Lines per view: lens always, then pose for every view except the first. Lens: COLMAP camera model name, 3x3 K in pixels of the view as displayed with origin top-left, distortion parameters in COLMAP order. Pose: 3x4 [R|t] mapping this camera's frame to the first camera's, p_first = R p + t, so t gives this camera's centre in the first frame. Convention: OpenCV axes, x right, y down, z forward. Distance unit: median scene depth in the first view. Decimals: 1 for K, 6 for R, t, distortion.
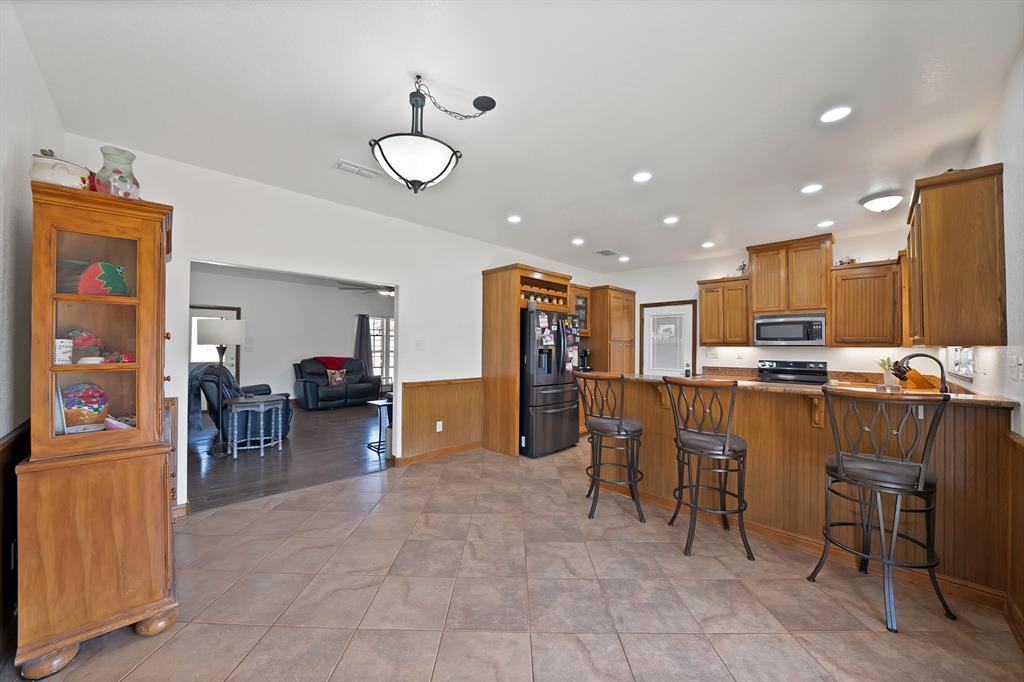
lens RADIAL K [[373.6, 0, 512.0], [0, 373.6, 341.0], [0, 0, 1]] dist [-0.018806, 0.000029]
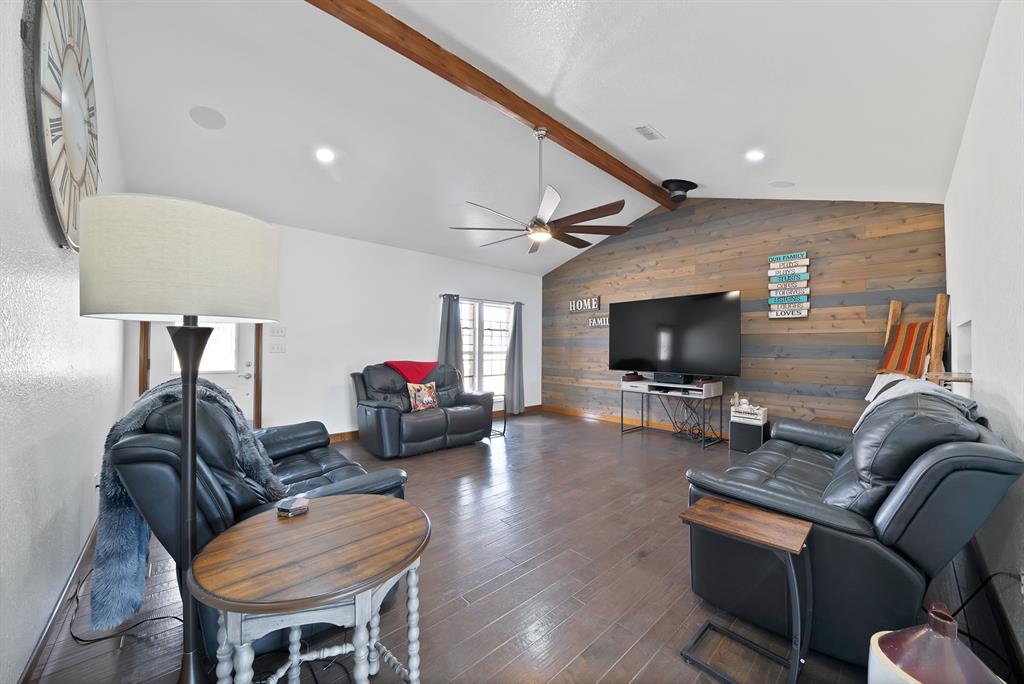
lens RADIAL K [[373.6, 0, 512.0], [0, 373.6, 342.0], [0, 0, 1]] dist [-0.018806, 0.000029]
pose [[0.999223, -0.001558, -0.039374, -0.316060], [0.001355, 0.999986, -0.005180, 0.015939], [0.039381, 0.005123, 0.999211, 0.428817]]
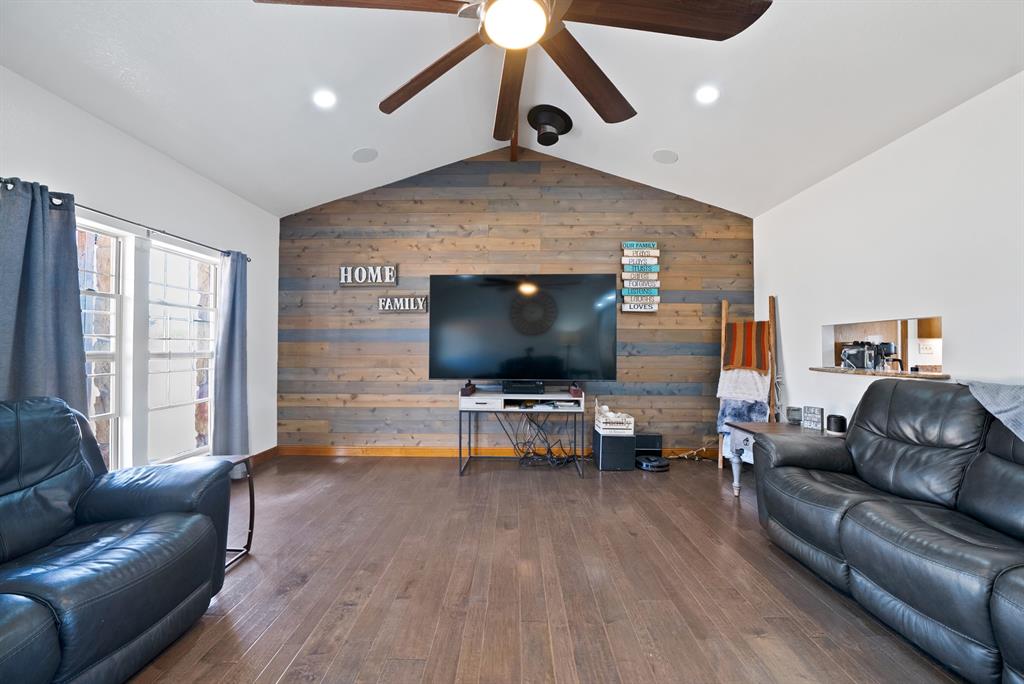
lens RADIAL K [[373.6, 0, 512.0], [0, 373.6, 342.0], [0, 0, 1]] dist [-0.018806, 0.000029]
pose [[0.713723, 0.003548, 0.700419, -0.411560], [-0.006516, 0.999978, 0.001574, 0.019200], [-0.700398, -0.005687, 0.713730, 0.777980]]
